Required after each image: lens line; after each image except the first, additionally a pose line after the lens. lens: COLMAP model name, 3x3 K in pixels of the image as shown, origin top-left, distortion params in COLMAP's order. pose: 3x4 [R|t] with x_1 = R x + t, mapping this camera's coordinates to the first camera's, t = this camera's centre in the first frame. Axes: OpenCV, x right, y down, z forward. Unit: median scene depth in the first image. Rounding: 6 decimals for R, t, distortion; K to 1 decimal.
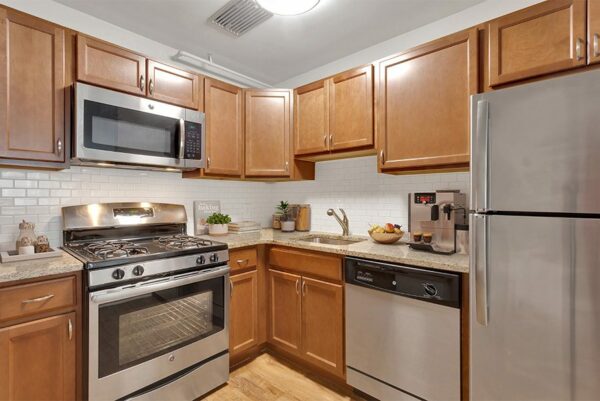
lens RADIAL K [[291.2, 0, 302.5], [0, 291.2, 196.8], [0, 0, 1]] dist [0.001584, 0.000303]
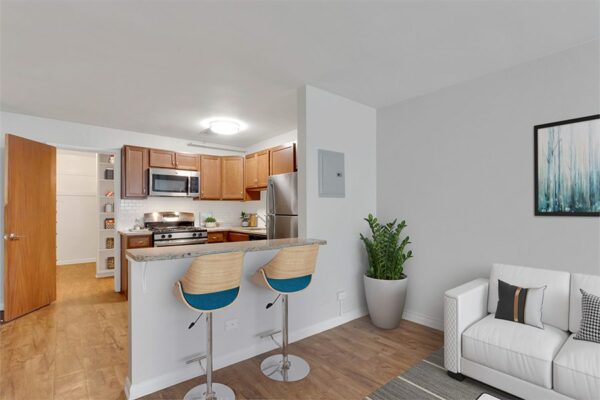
lens RADIAL K [[291.2, 0, 298.9], [0, 291.2, 205.8], [0, 0, 1]] dist [0.001584, 0.000303]
pose [[0.986018, -0.005096, -0.166563, 0.779708], [0.002616, 0.999883, -0.015104, 0.009313], [0.166620, 0.014457, 0.985915, -1.073881]]
